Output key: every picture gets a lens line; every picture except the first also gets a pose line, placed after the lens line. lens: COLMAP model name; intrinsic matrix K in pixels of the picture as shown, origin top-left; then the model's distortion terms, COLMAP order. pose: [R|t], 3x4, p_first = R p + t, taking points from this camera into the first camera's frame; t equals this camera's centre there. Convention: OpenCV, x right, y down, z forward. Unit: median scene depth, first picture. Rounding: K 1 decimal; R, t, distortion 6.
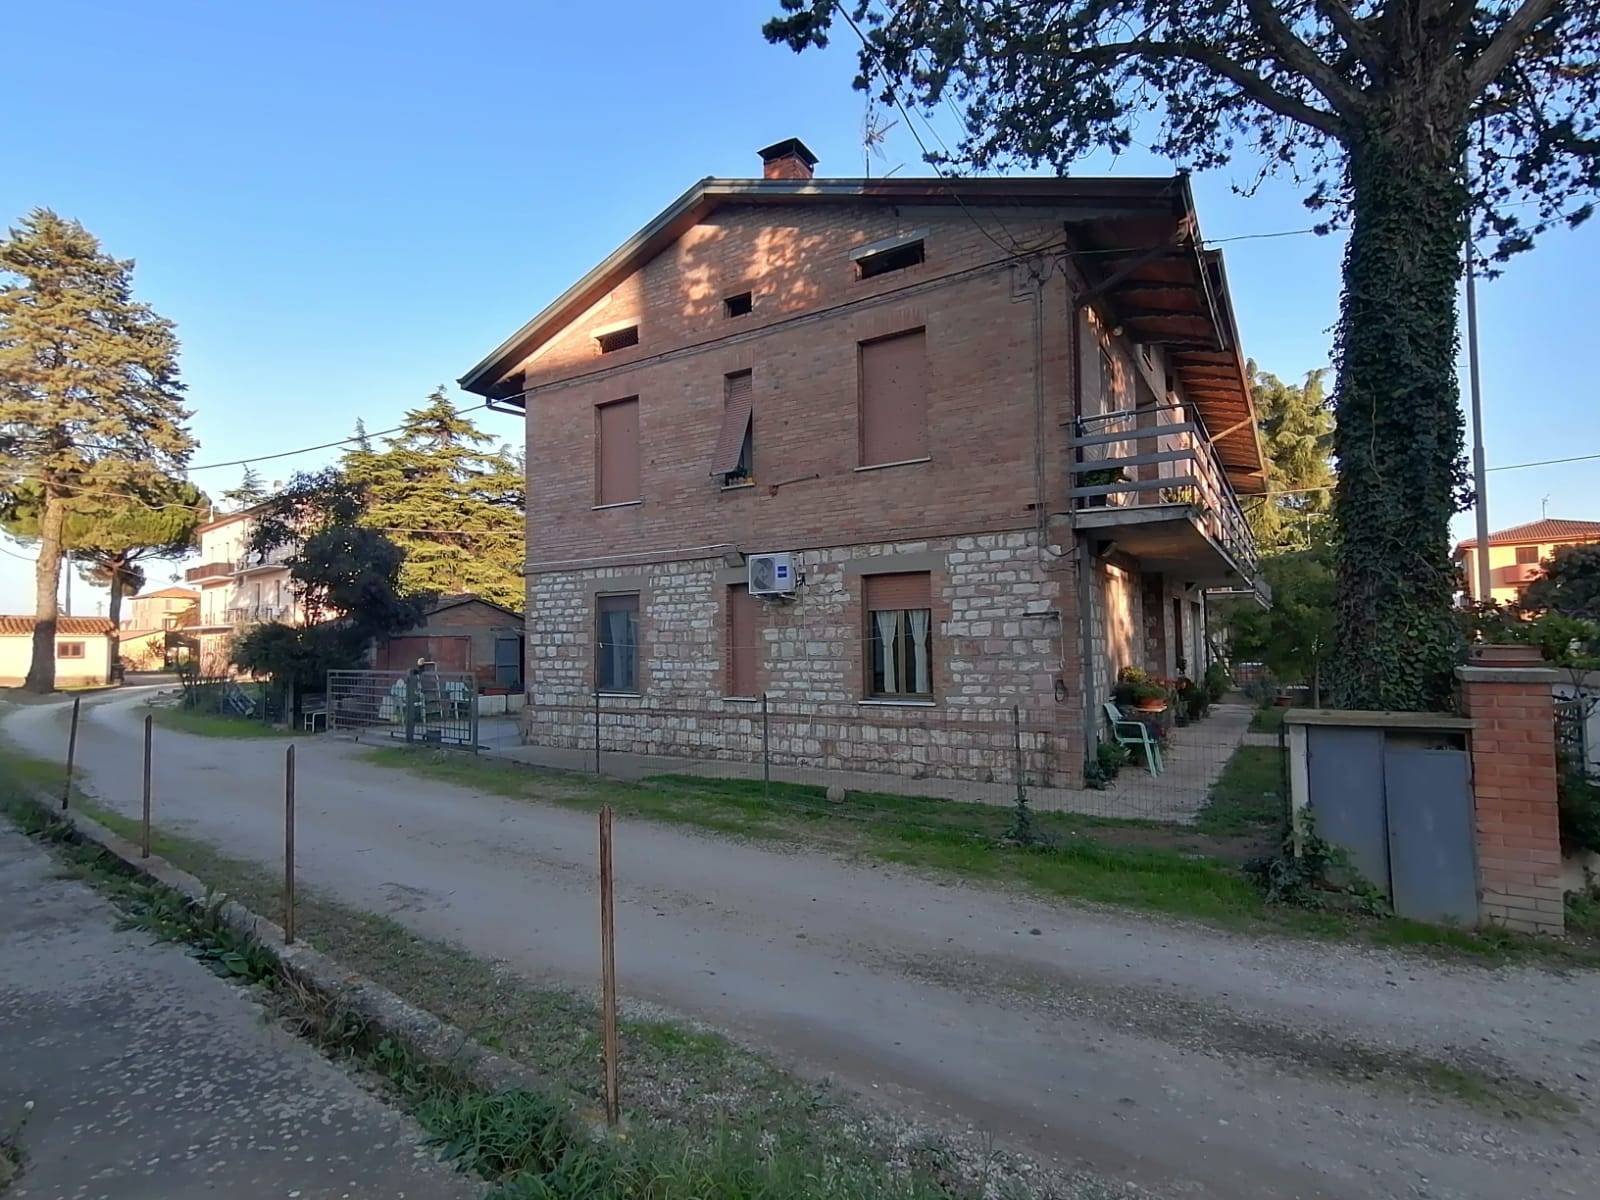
lens RADIAL K [[769.9, 0, 973.2], [0, 769.9, 638.6], [0, 0, 1]] dist [-0.010227, -0.000015]
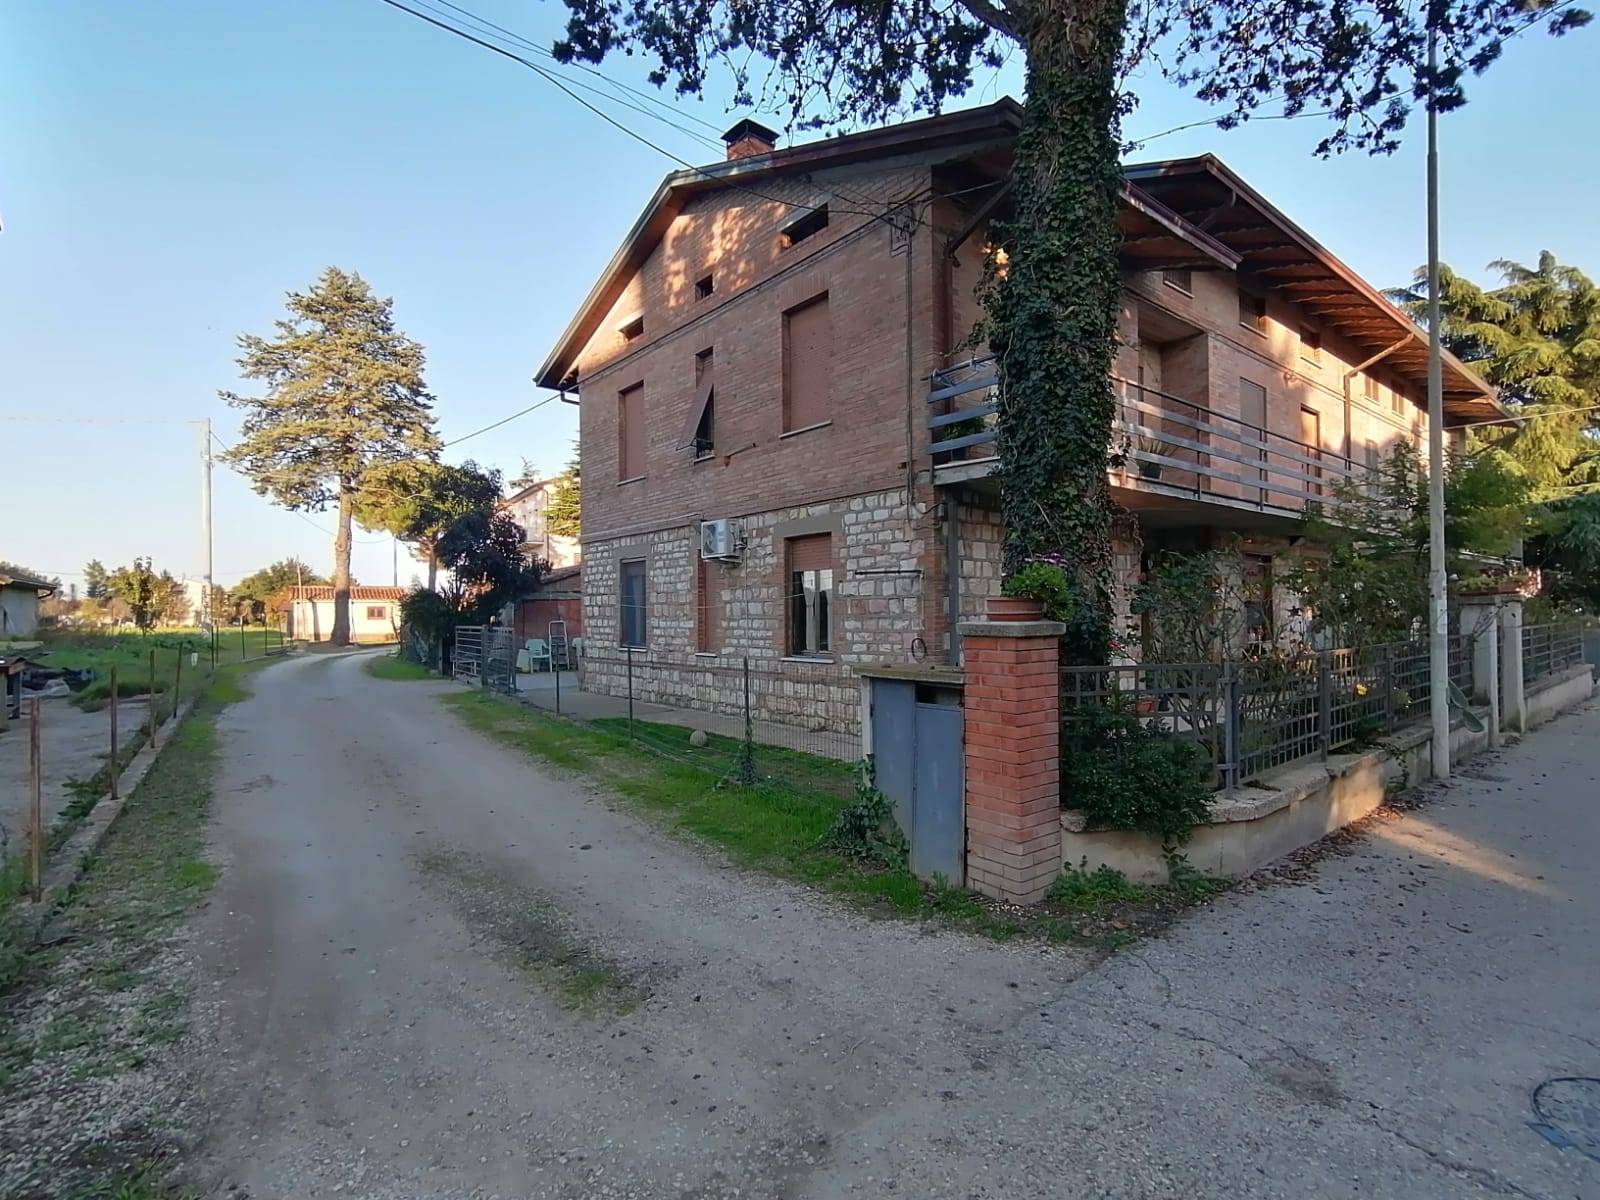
lens RADIAL K [[815.6, 0, 981.6], [0, 815.6, 639.7], [0, 0, 1]] dist [-0.001972, -0.008269]
pose [[0.951511, 0.012148, -0.307375, 0.438293], [0.001295, 0.999053, 0.043495, 0.007896], [0.307612, -0.041784, 0.950594, 0.017242]]
